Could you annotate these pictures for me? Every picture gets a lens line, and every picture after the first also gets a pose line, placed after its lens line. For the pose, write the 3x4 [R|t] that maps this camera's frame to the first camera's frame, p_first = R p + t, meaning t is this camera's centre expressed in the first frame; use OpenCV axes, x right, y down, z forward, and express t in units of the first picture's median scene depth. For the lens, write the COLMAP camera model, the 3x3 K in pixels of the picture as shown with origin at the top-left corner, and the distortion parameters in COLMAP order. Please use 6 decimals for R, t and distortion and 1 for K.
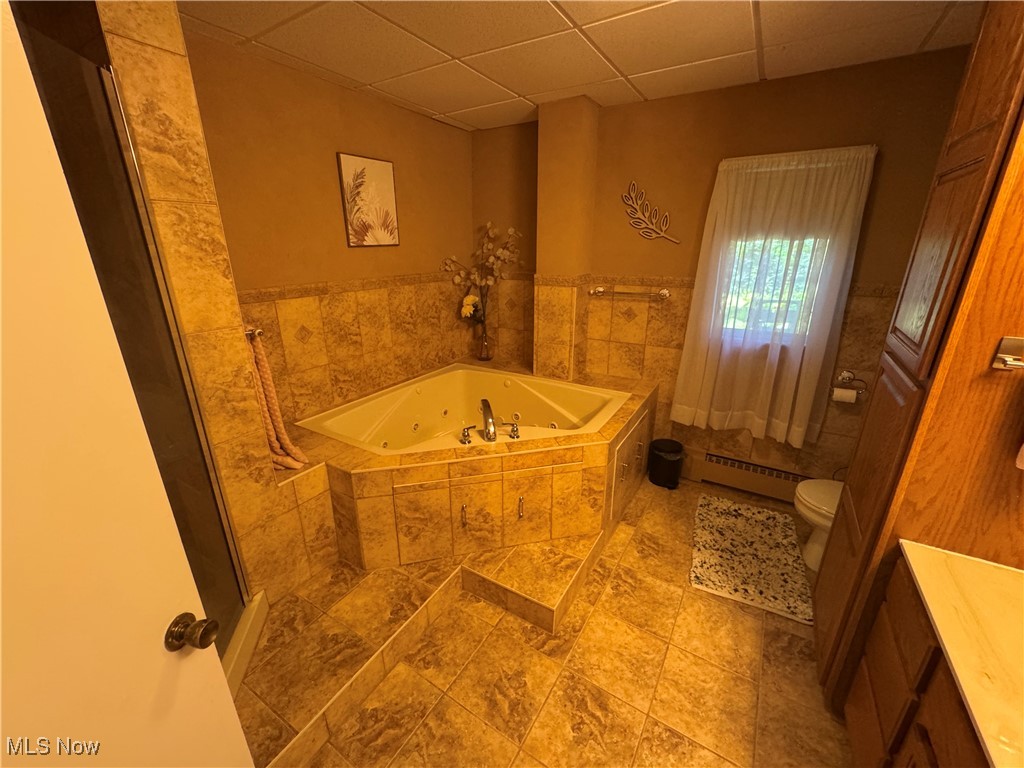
lens RADIAL K [[409.5, 0, 510.0], [0, 409.5, 383.3], [0, 0, 1]] dist [0.002762, 0.000101]
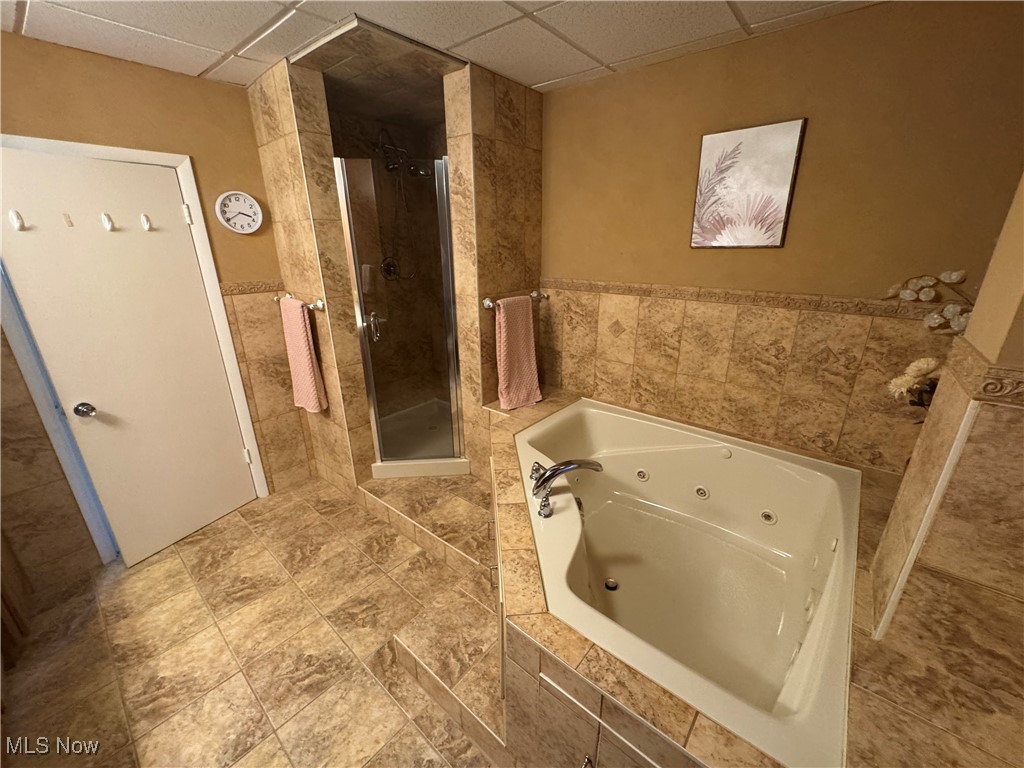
lens RADIAL K [[409.5, 0, 511.8], [0, 409.5, 382.9], [0, 0, 1]] dist [0.002762, 0.000101]
pose [[-0.138503, 0.333980, -0.932349, 0.642114], [-0.315535, 0.877481, 0.361199, -0.328737], [0.938751, 0.344216, -0.016152, 0.905103]]
